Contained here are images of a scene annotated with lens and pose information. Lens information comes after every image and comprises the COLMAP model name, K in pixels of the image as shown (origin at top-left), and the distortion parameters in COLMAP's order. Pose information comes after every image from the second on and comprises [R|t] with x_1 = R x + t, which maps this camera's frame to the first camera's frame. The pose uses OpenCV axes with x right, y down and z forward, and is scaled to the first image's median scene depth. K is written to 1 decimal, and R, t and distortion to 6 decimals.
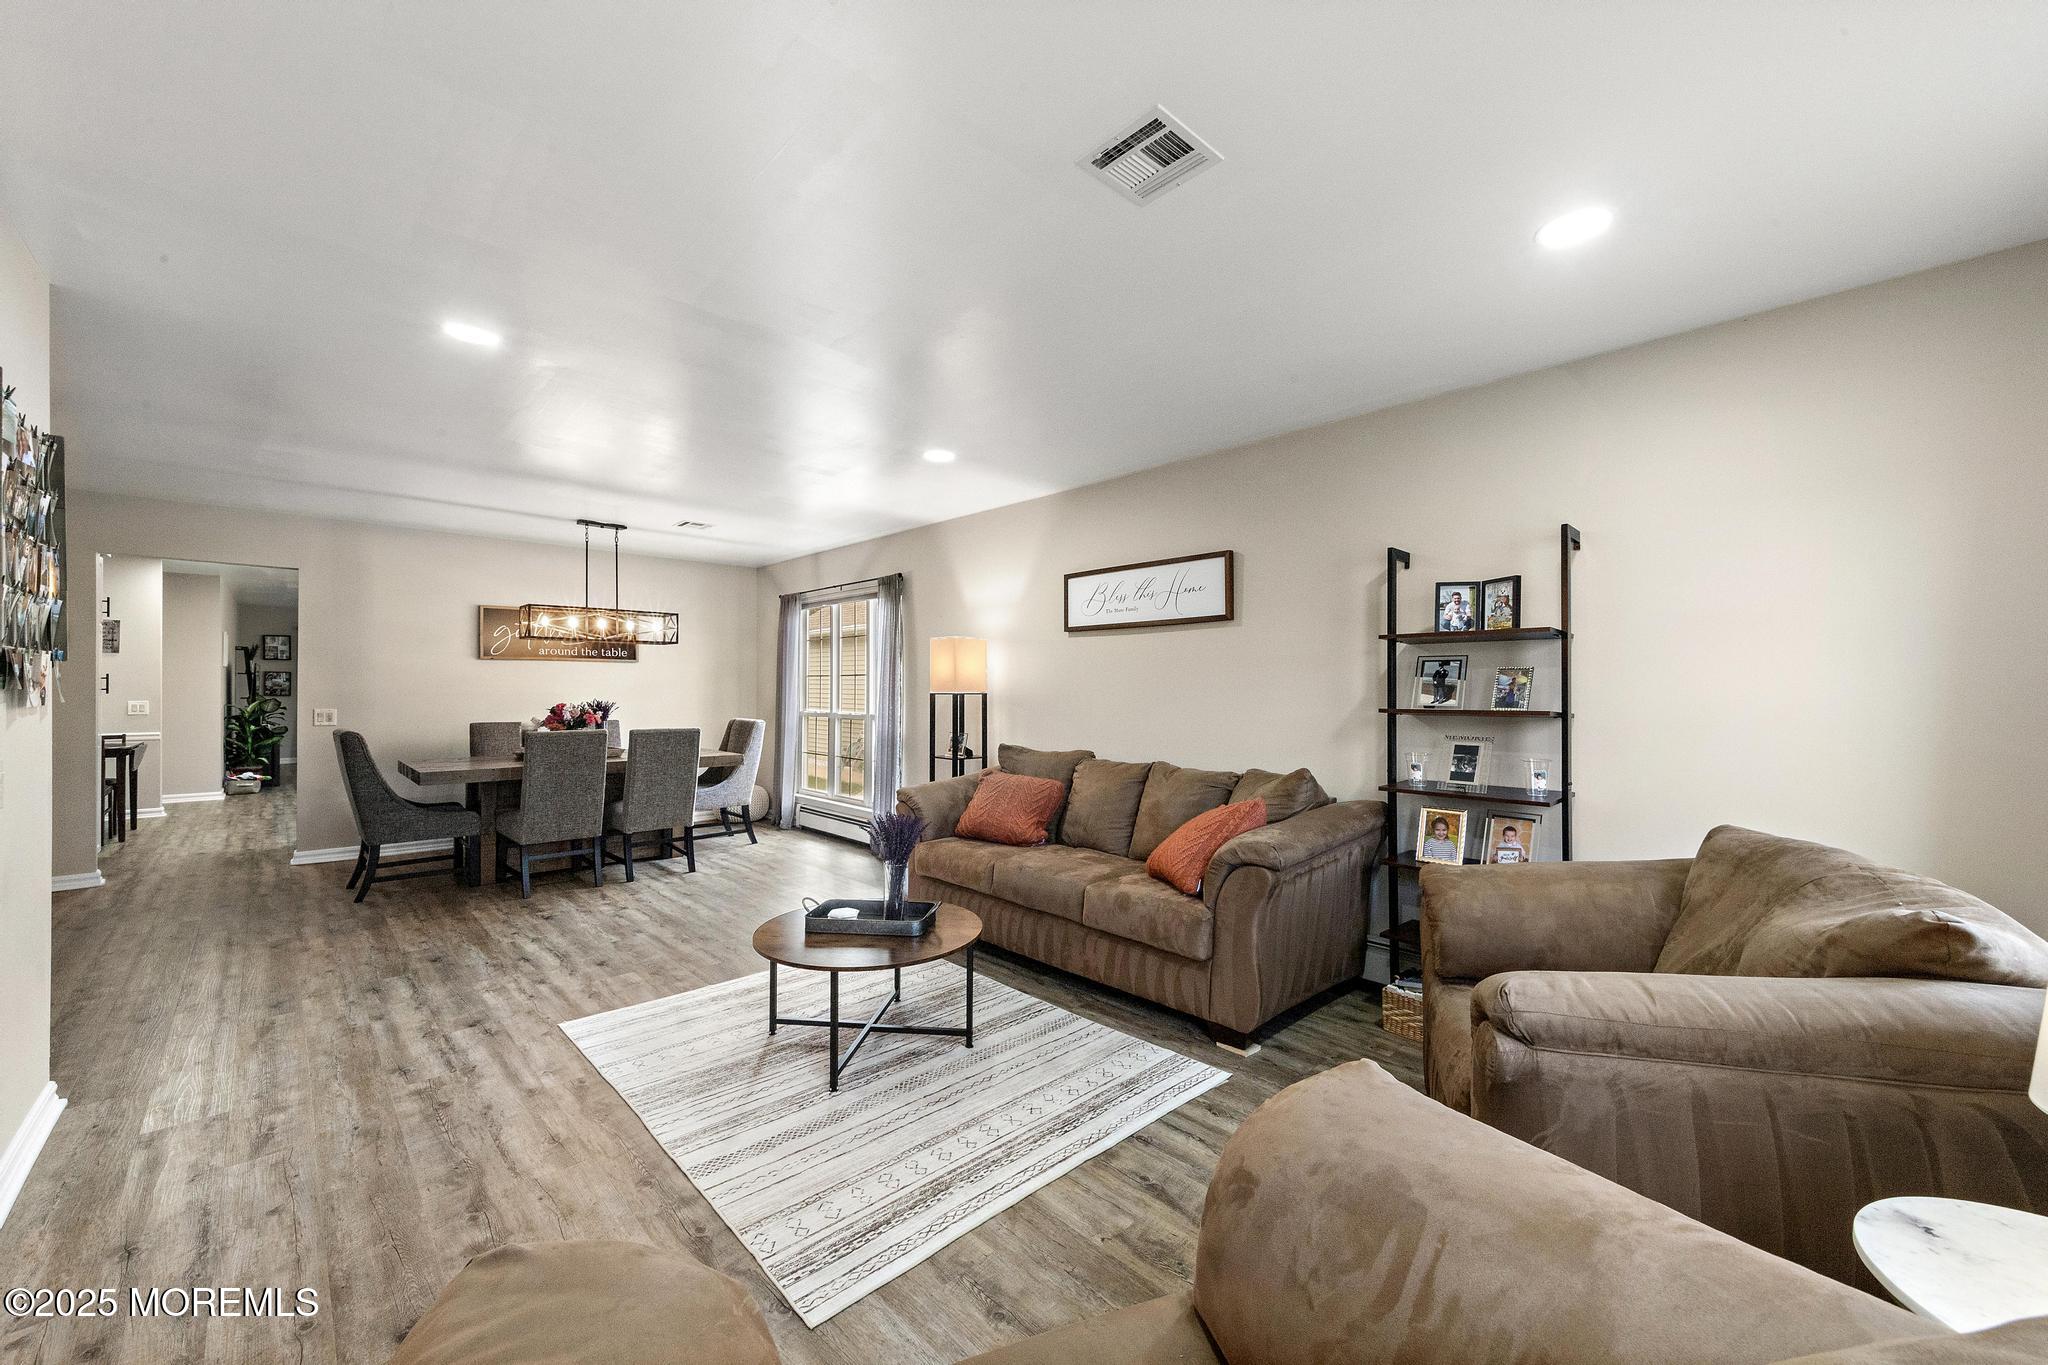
lens RADIAL K [[789.3, 0, 1030.0], [0, 789.3, 699.9], [0, 0, 1]] dist [0.005969, -0.001551]
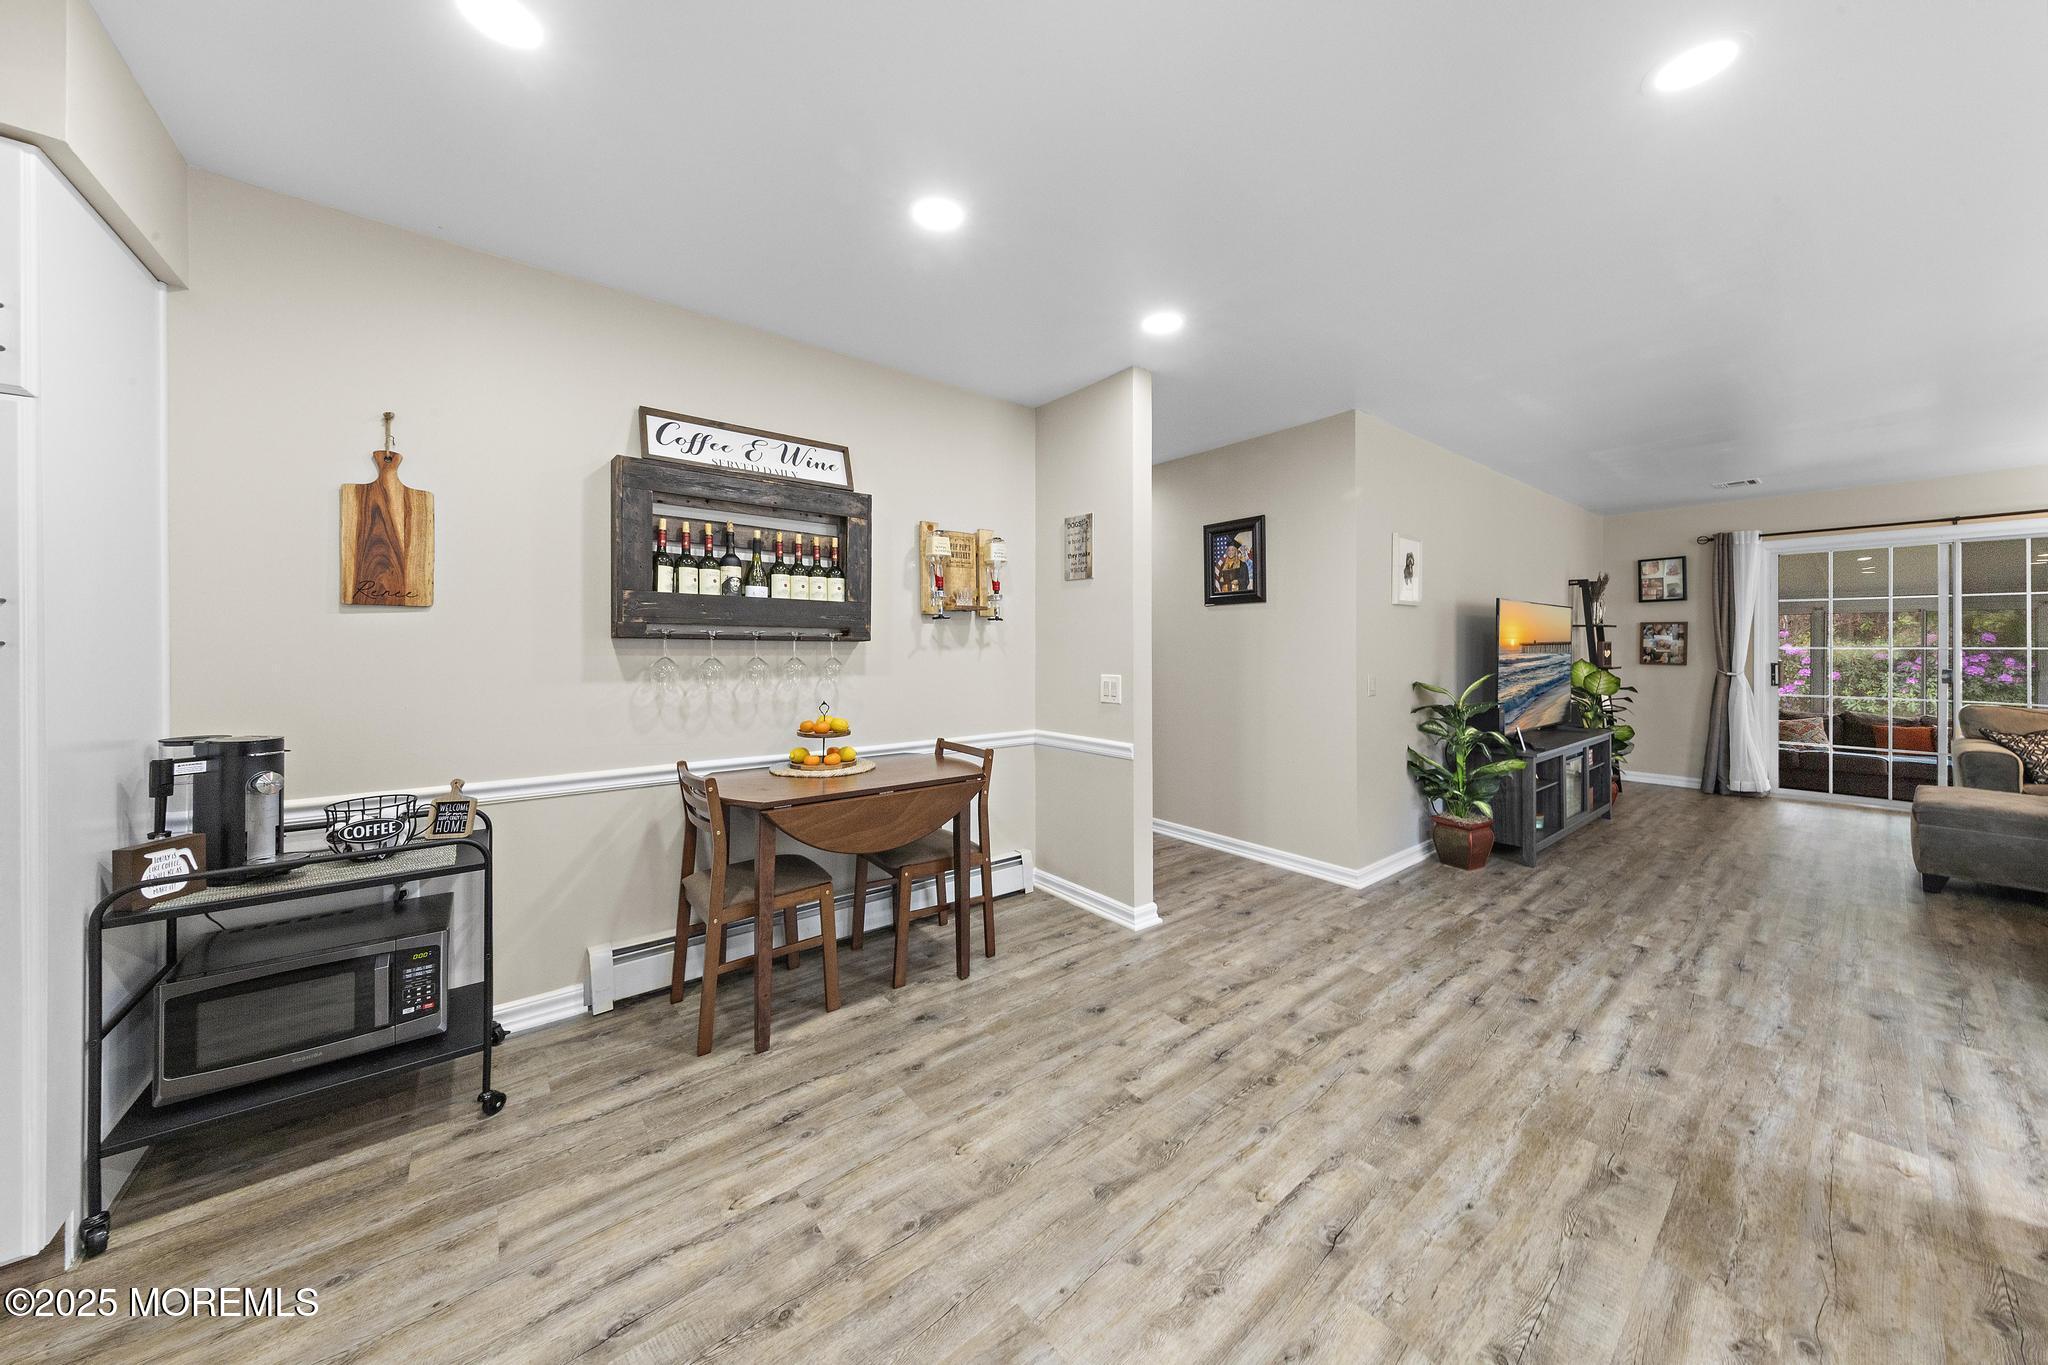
lens RADIAL K [[705.8, 0, 1023.1], [0, 705.8, 649.0], [0, 0, 1]] dist [0.003925, 0.000112]
pose [[-0.077252, -0.011023, -0.996951, -1.363853], [-0.011560, 0.999882, -0.010160, -0.020956], [0.996945, 0.010740, -0.077370, 1.943791]]
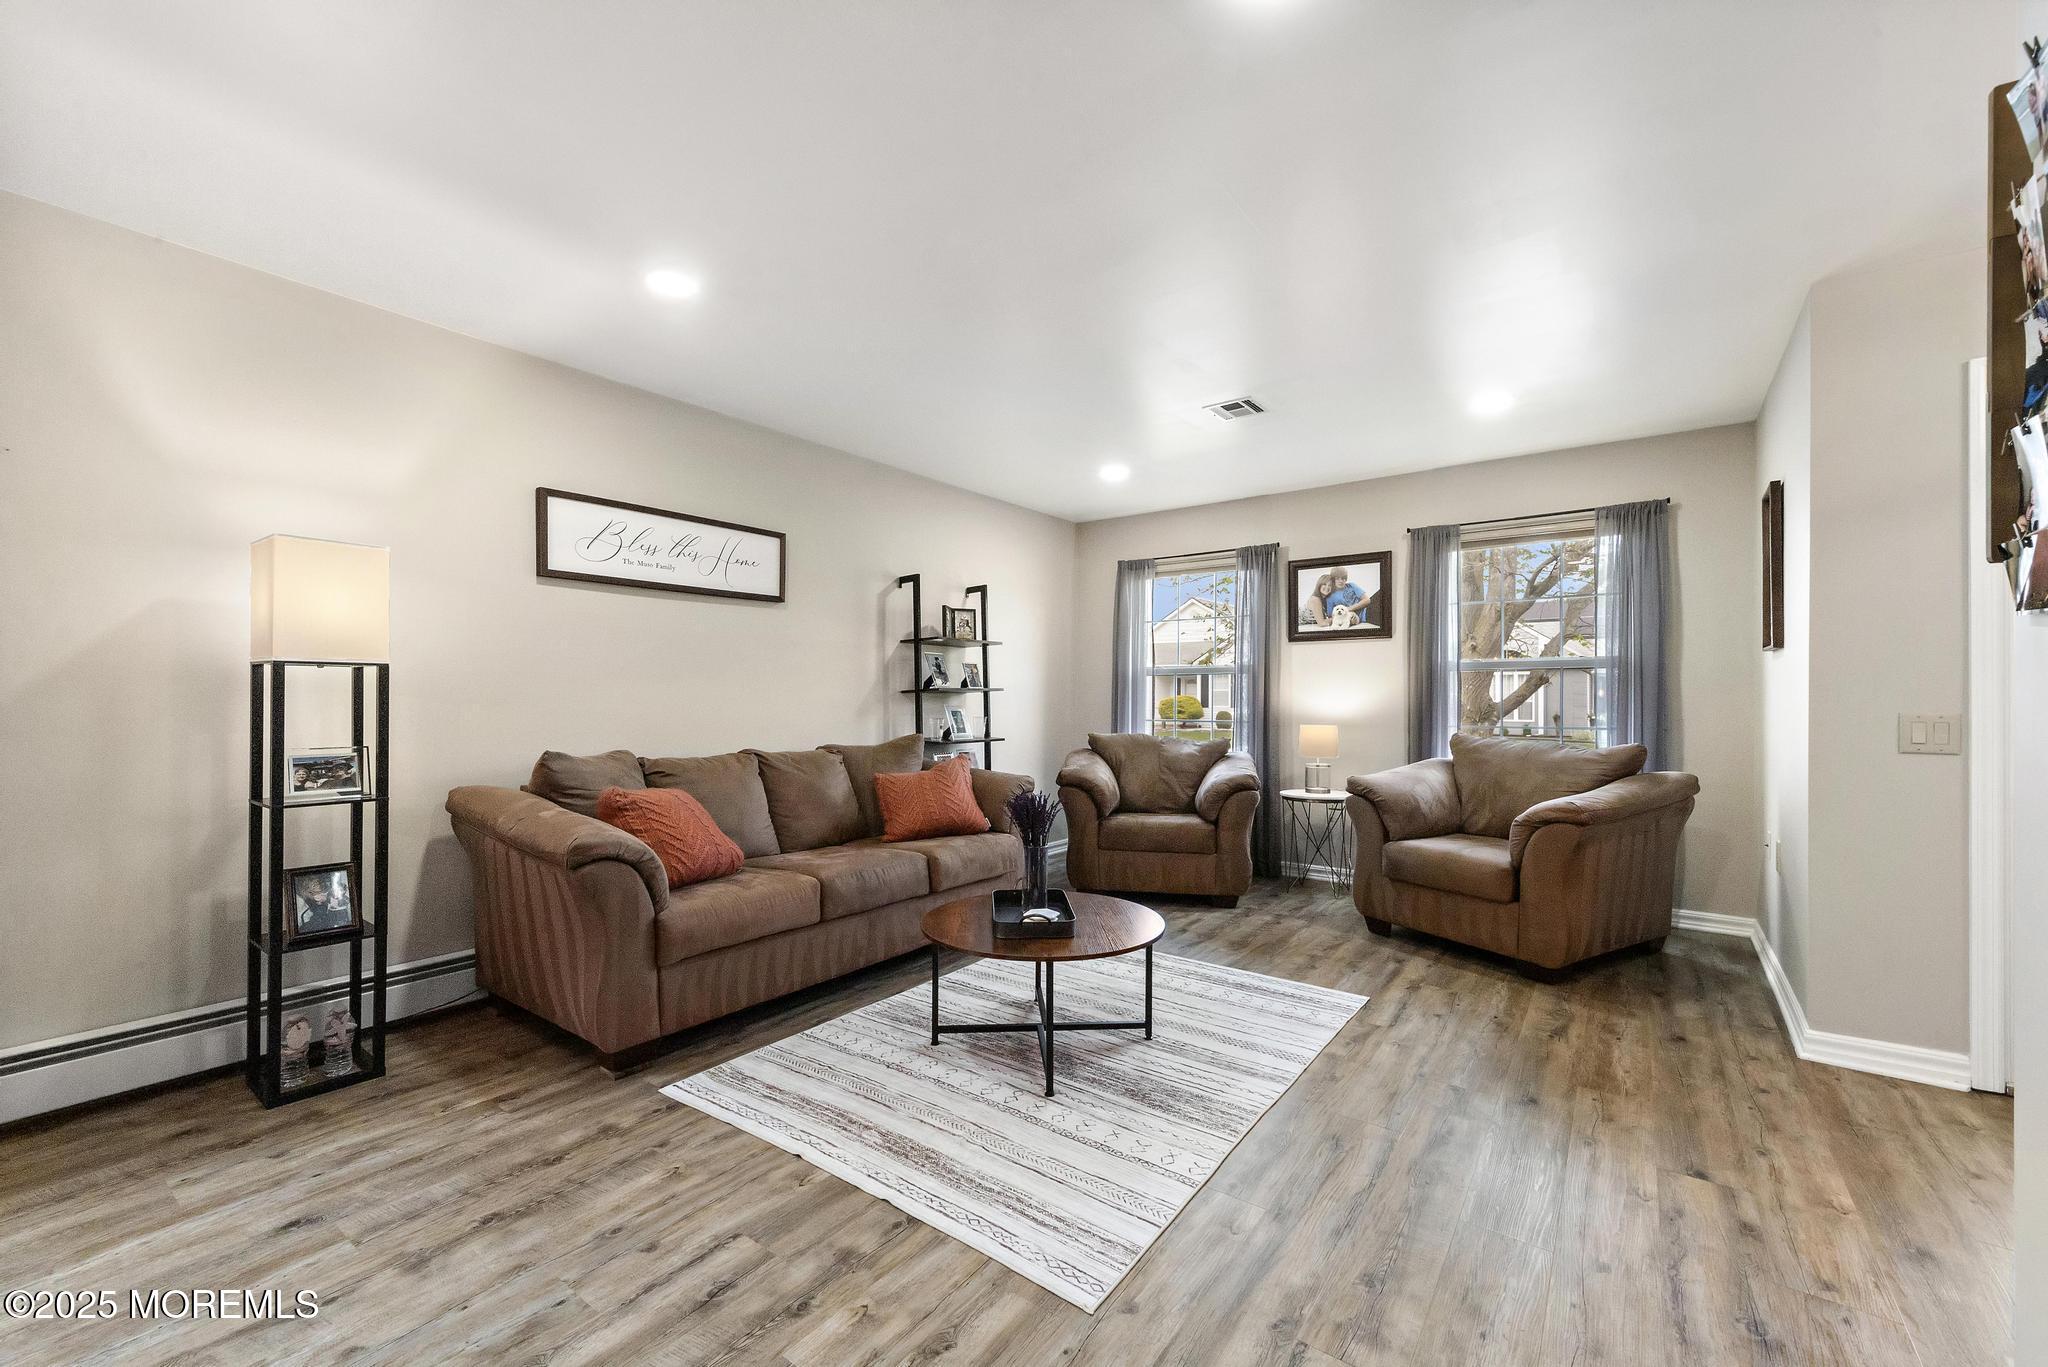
lens RADIAL K [[821.9, 0, 1045.6], [0, 821.9, 697.8], [0, 0, 1]] dist [0.007671, -0.003207]
pose [[-0.186657, -0.006875, 0.982401, -0.814367], [0.009947, 0.999911, 0.008887, 0.014678], [-0.982375, 0.011431, -0.186572, 0.833190]]
